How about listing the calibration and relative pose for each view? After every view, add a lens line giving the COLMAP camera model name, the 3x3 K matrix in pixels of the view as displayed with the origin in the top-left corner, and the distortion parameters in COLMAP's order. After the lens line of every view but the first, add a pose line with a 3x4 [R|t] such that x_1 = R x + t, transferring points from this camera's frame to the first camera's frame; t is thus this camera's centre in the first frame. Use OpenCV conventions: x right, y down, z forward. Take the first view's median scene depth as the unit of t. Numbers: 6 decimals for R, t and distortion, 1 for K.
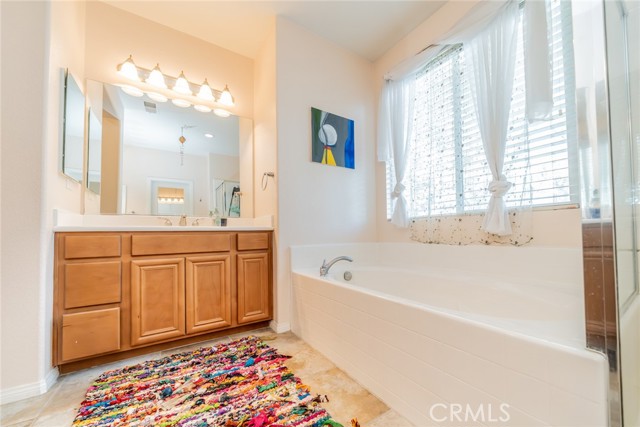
lens RADIAL K [[241.4, 0, 321.5], [0, 241.4, 223.4], [0, 0, 1]] dist [-0.001386, -0.000080]
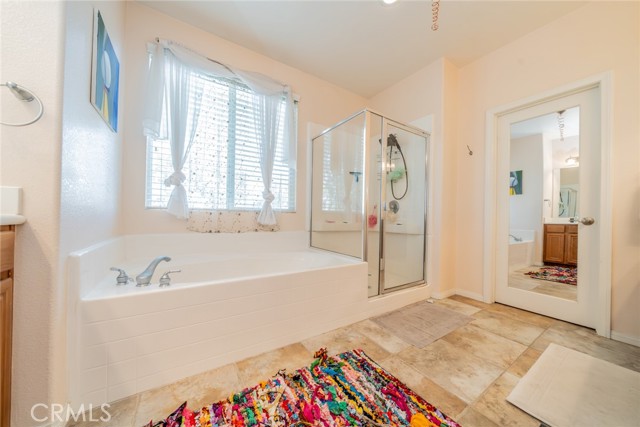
lens RADIAL K [[219.7, 0, 319.1], [0, 219.7, 216.0], [0, 0, 1]] dist [-0.001879, -0.000087]
pose [[0.013084, 0.022279, 0.999666, -0.717946], [-0.050364, 0.998497, -0.021594, -0.001040], [-0.998645, -0.050065, 0.014186, 0.579078]]
